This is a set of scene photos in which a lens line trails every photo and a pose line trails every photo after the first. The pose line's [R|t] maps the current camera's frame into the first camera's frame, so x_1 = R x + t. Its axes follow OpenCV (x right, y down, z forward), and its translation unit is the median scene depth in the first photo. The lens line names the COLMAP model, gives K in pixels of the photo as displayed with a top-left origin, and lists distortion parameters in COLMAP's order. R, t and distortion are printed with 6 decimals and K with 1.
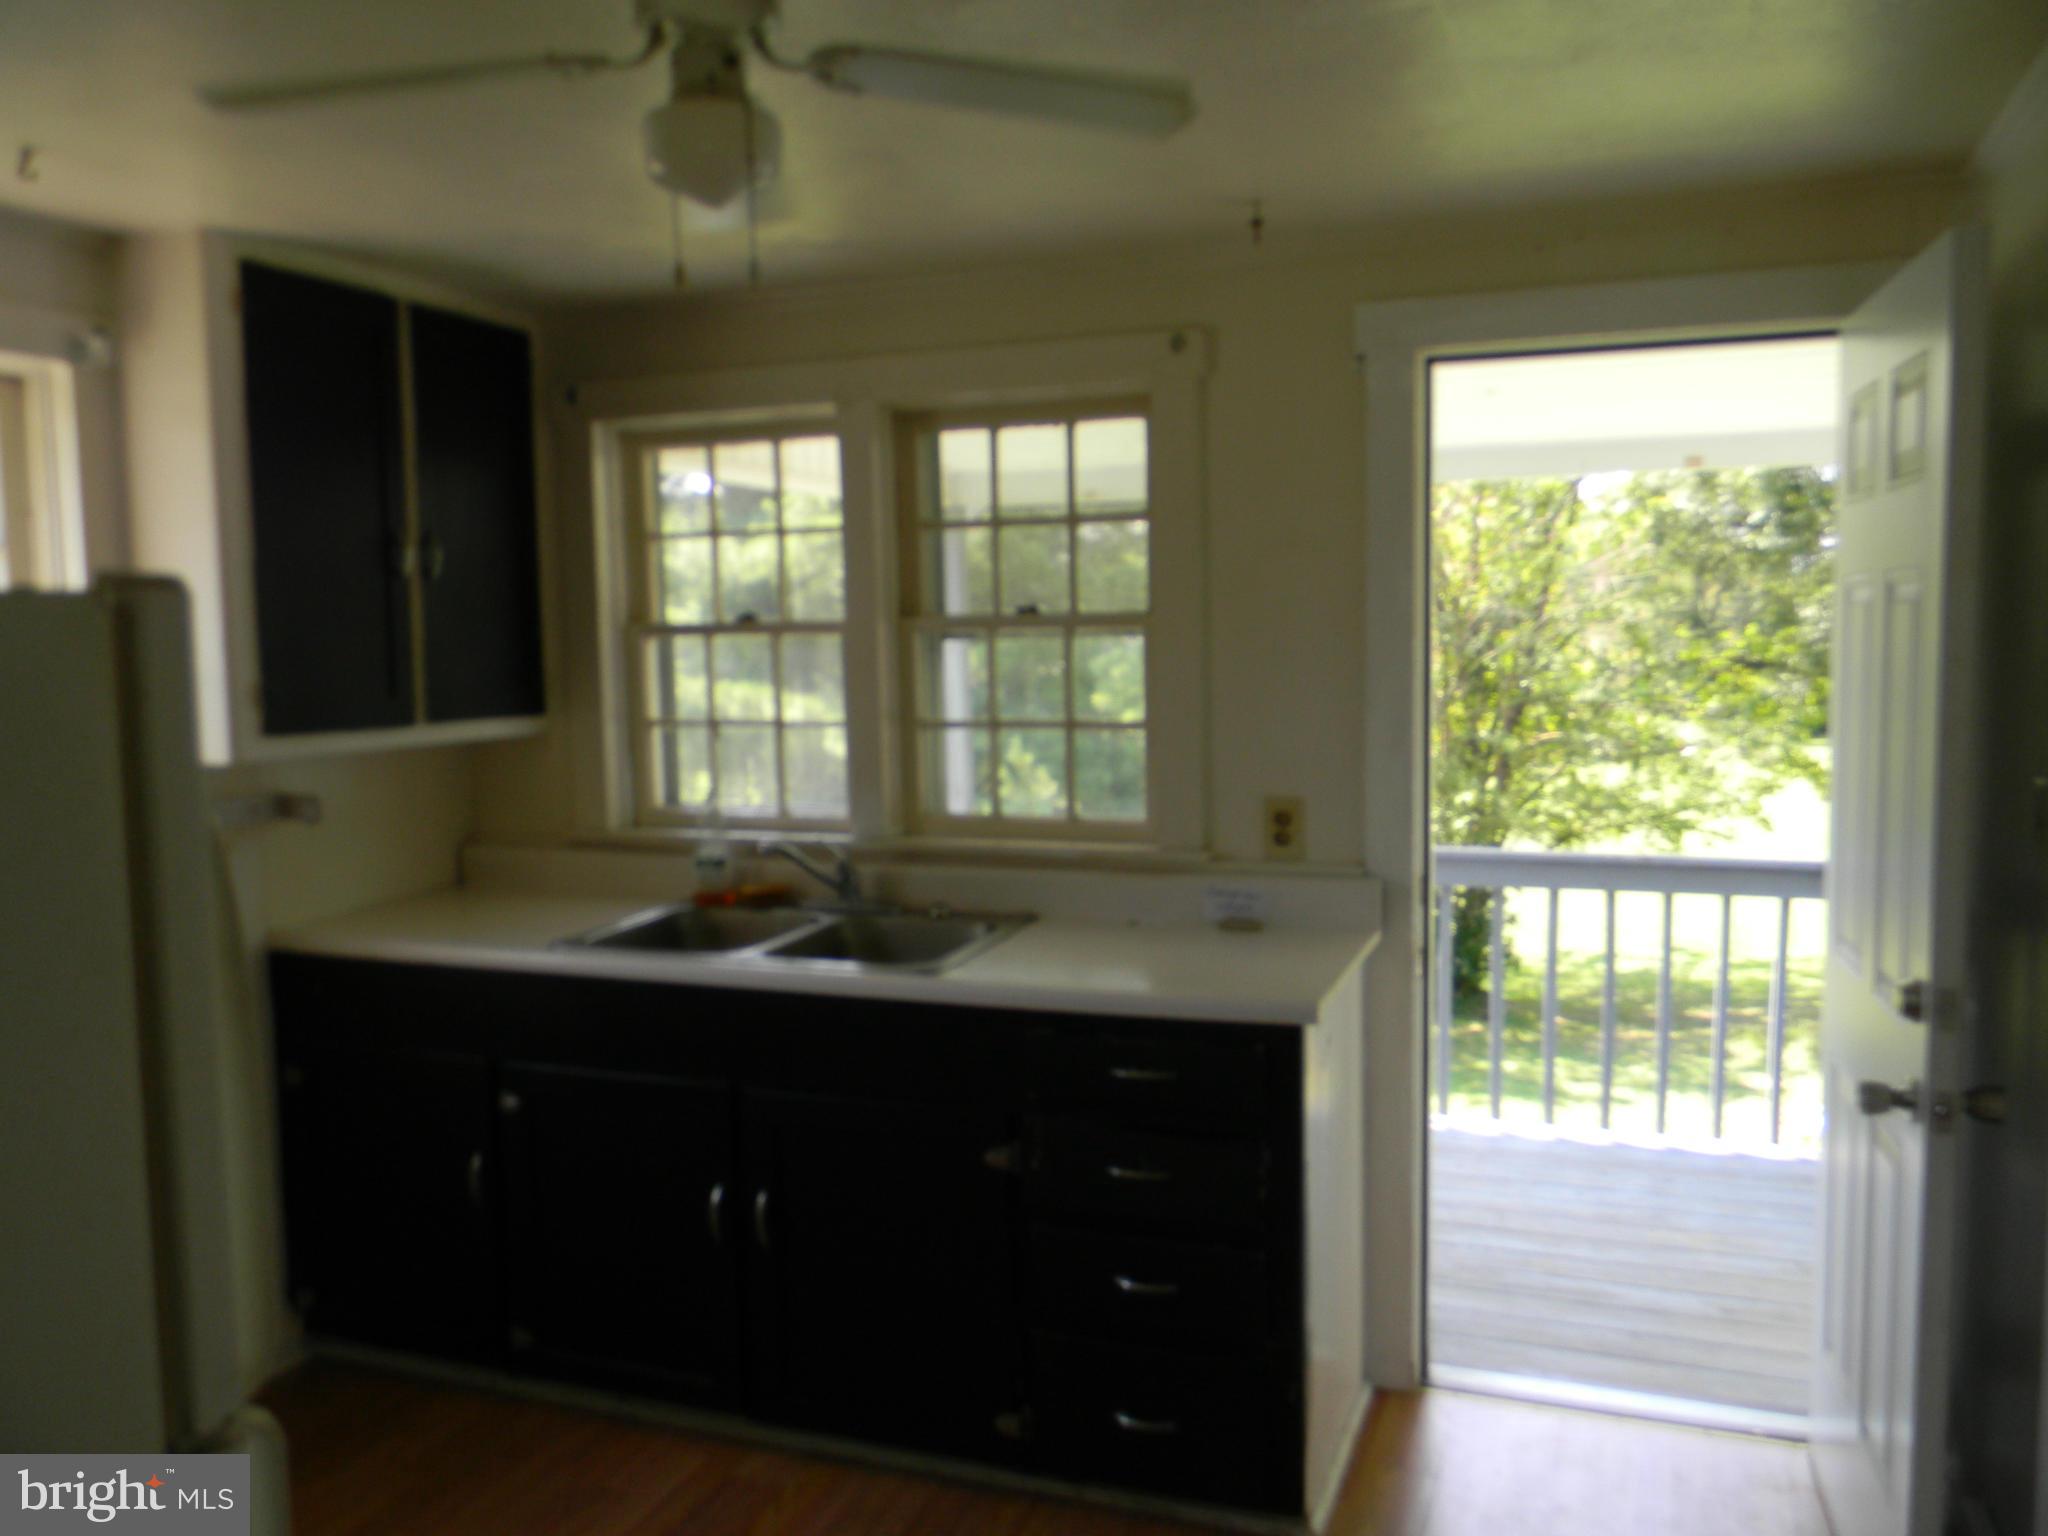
lens RADIAL K [[1619.4, 0, 1023.0], [0, 1619.4, 758.8], [0, 0, 1]] dist [-0.004144, -0.005981]
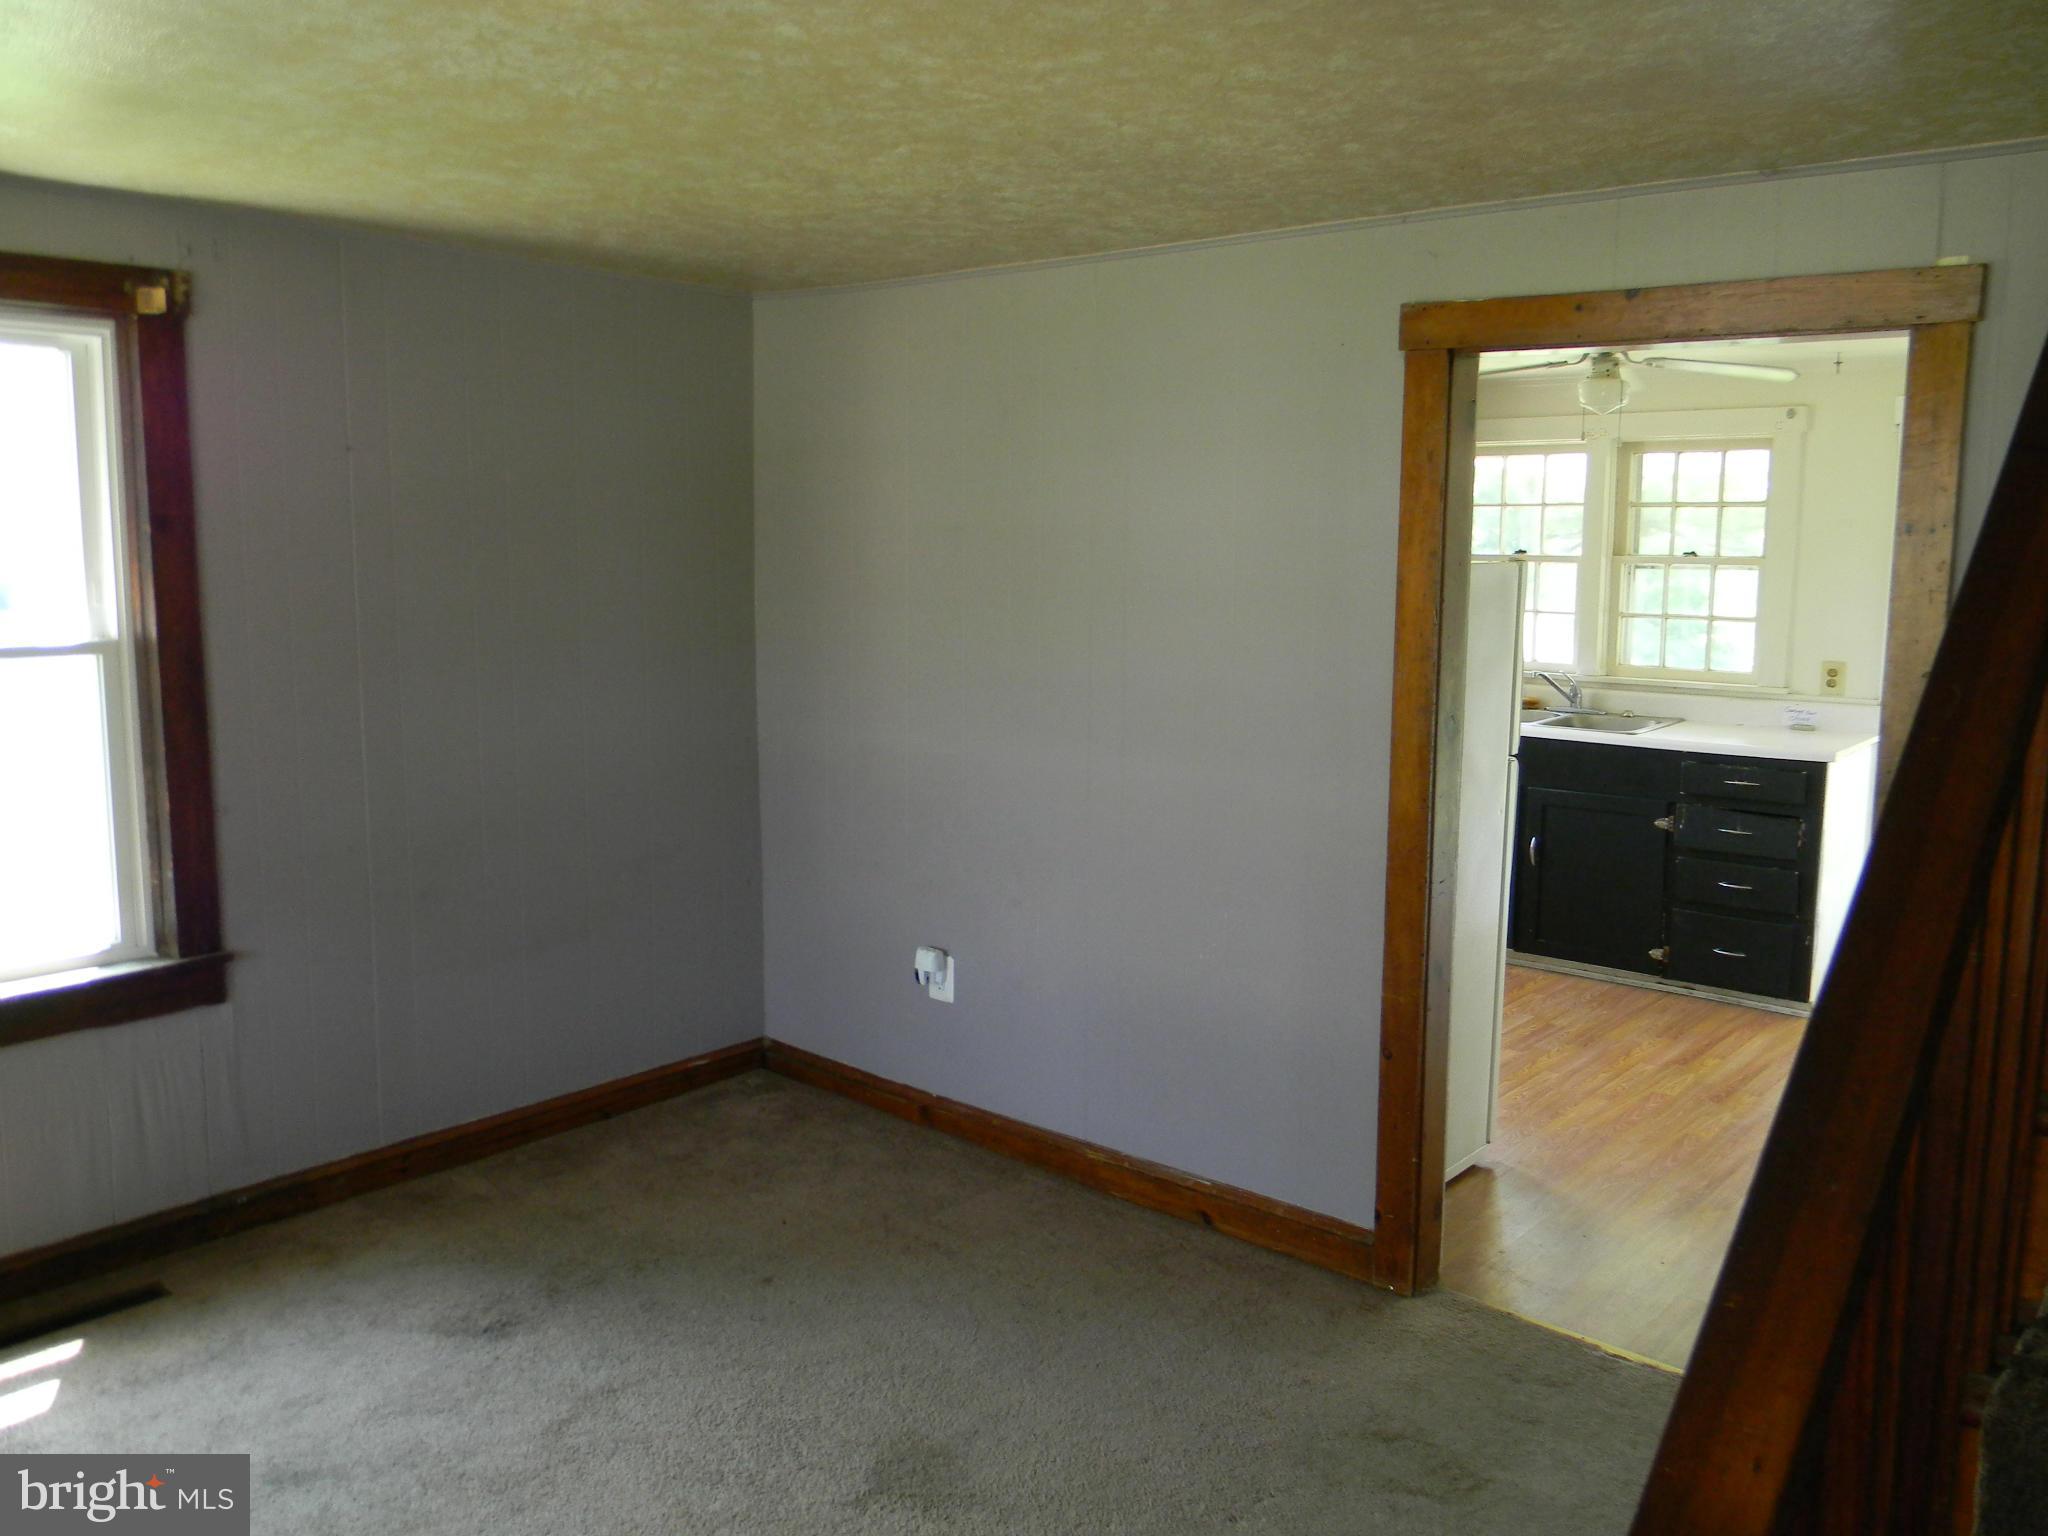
lens RADIAL K [[1619.4, 0, 1023.0], [0, 1619.4, 758.8], [0, 0, 1]] dist [-0.004144, -0.005981]
pose [[0.939485, 0.070728, -0.335209, -0.078594], [-0.051628, 0.996512, 0.065564, 0.059002], [0.338677, -0.044290, 0.939860, -1.005712]]
